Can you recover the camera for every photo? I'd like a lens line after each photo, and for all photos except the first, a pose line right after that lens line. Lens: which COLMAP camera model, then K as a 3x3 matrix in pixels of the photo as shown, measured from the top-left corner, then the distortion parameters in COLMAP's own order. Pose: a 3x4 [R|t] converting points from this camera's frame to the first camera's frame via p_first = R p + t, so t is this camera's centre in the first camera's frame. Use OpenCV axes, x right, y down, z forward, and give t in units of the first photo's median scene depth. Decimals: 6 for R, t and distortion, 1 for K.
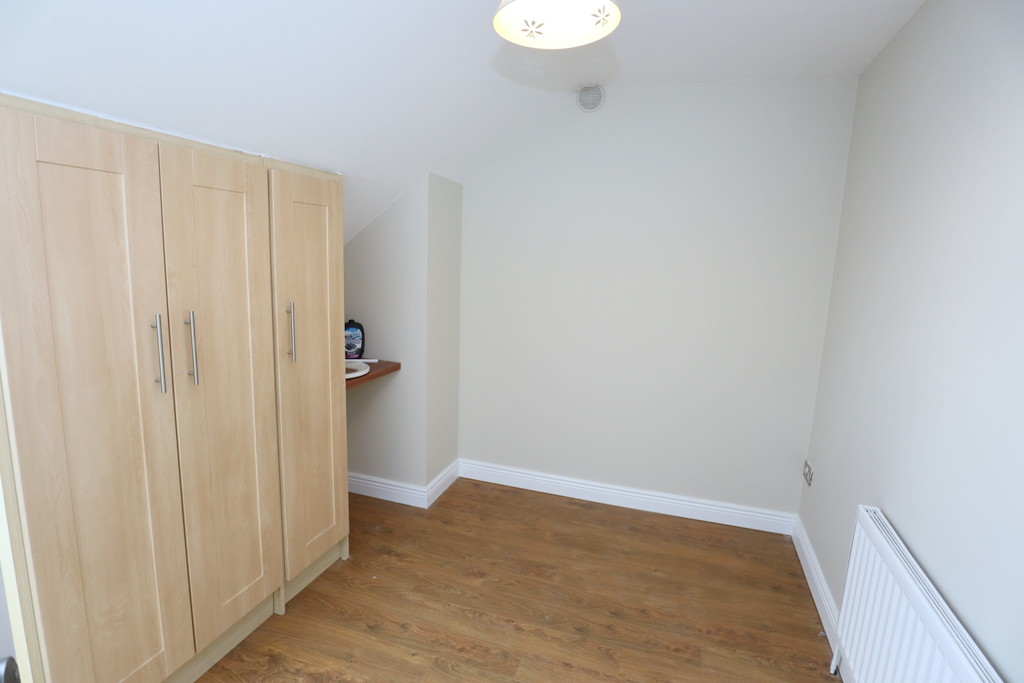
lens RADIAL K [[519.0, 0, 513.2], [0, 519.0, 340.6], [0, 0, 1]] dist [-0.049693, 0.014804]
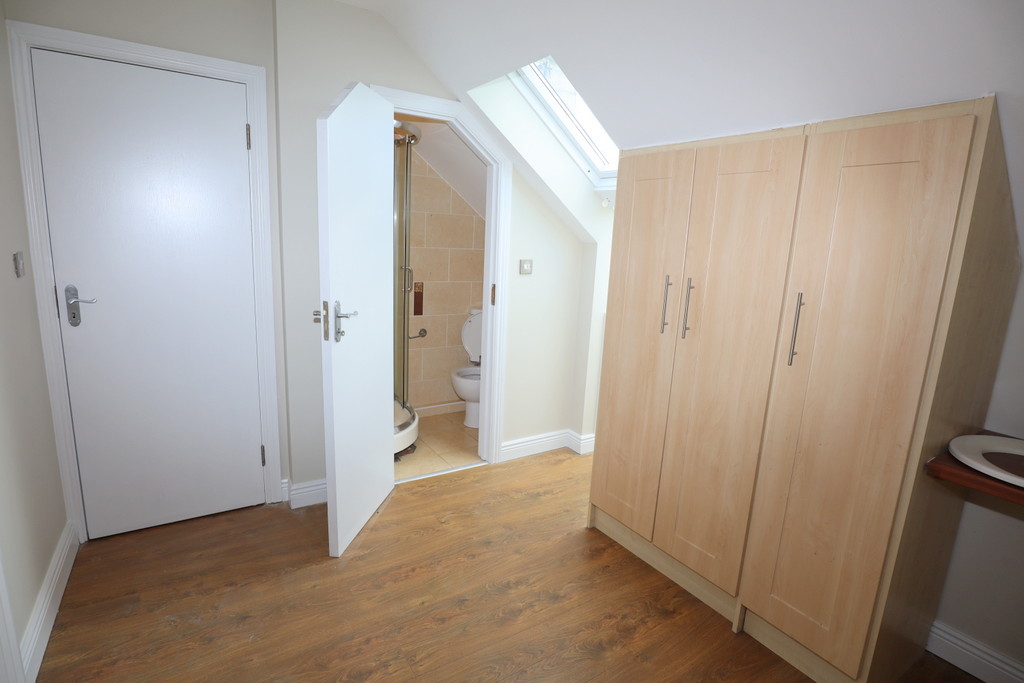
lens RADIAL K [[519.0, 0, 513.2], [0, 519.0, 340.6], [0, 0, 1]] dist [-0.049693, 0.014804]
pose [[-0.628919, 0.081494, -0.773188, 0.547038], [-0.199744, 0.944174, 0.261989, -0.136502], [0.751374, 0.319210, -0.577531, 1.266838]]
